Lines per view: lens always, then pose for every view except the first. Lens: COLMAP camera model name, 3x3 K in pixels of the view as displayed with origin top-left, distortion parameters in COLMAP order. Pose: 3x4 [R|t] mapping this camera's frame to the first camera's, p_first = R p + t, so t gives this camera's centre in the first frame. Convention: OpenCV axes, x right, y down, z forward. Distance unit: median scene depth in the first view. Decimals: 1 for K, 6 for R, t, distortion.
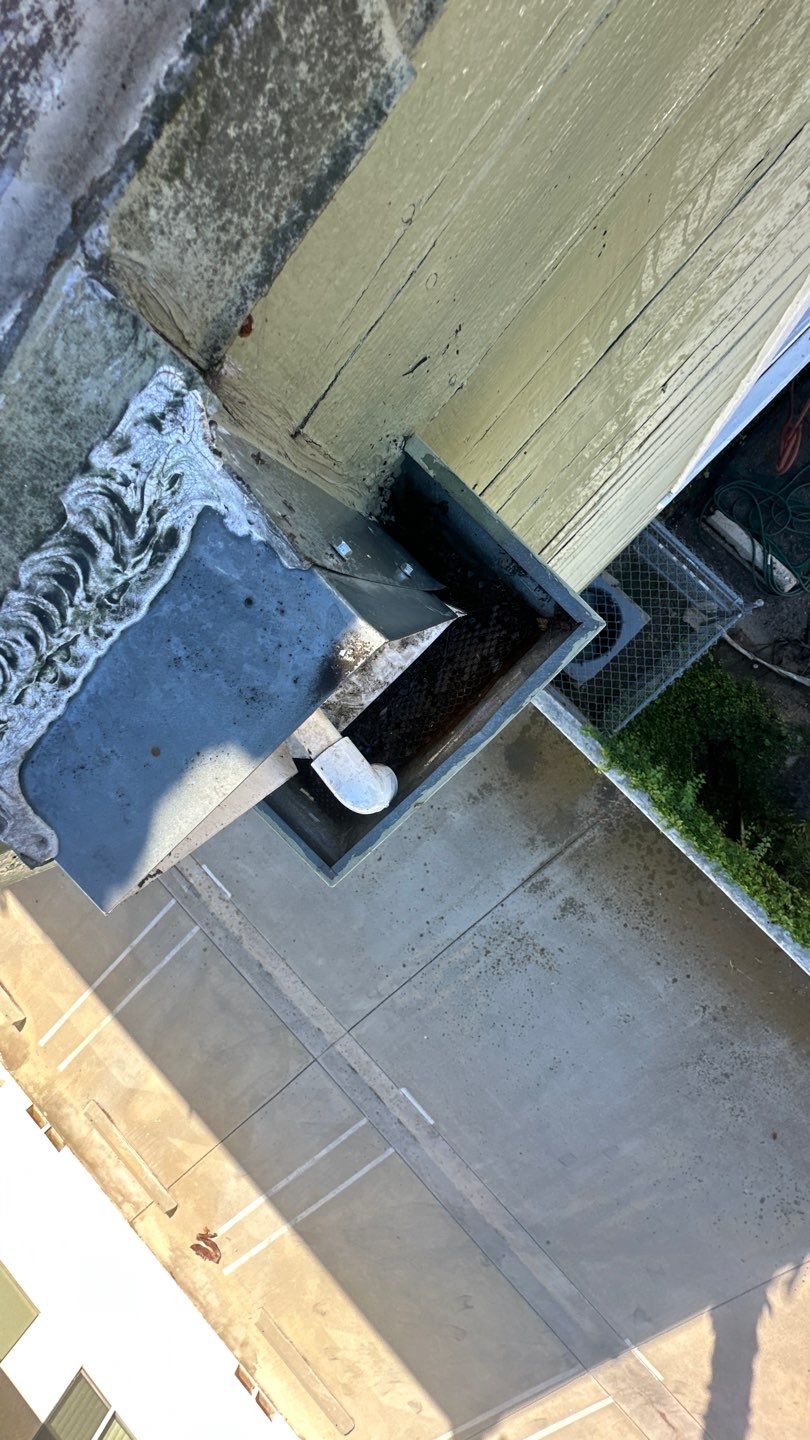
lens RADIAL K [[637.6, 0, 405.0], [0, 637.6, 720.0], [0, 0, 1]] dist [-0.019639, 0.013520]
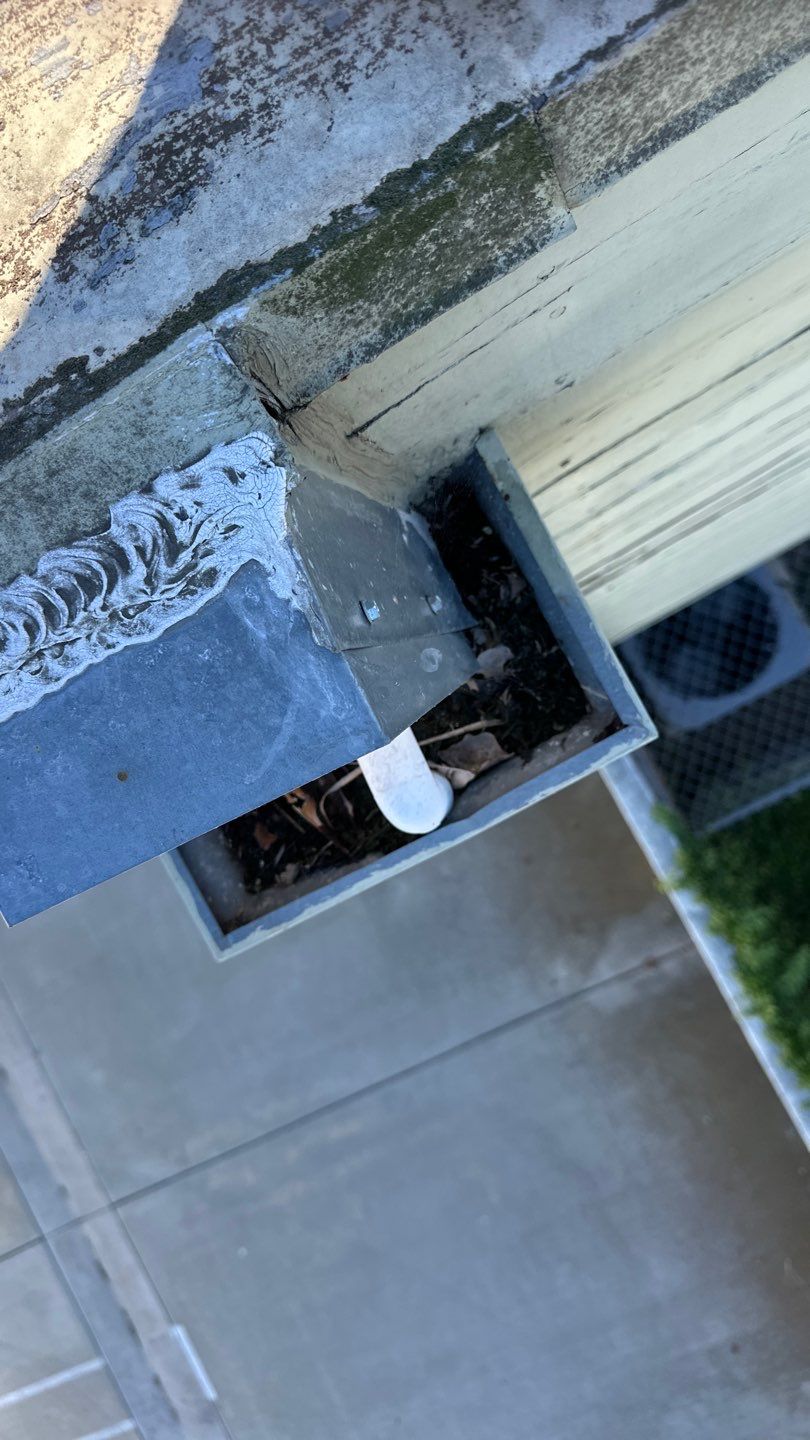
lens RADIAL K [[1148.7, 0, 405.0], [0, 1148.7, 720.0], [0, 0, 1]] dist [0.173718, -0.388745]
pose [[0.959021, 0.280465, 0.040219, -0.087657], [-0.281091, 0.959621, 0.010761, -0.176564], [-0.035577, -0.021626, 0.999133, -0.775106]]
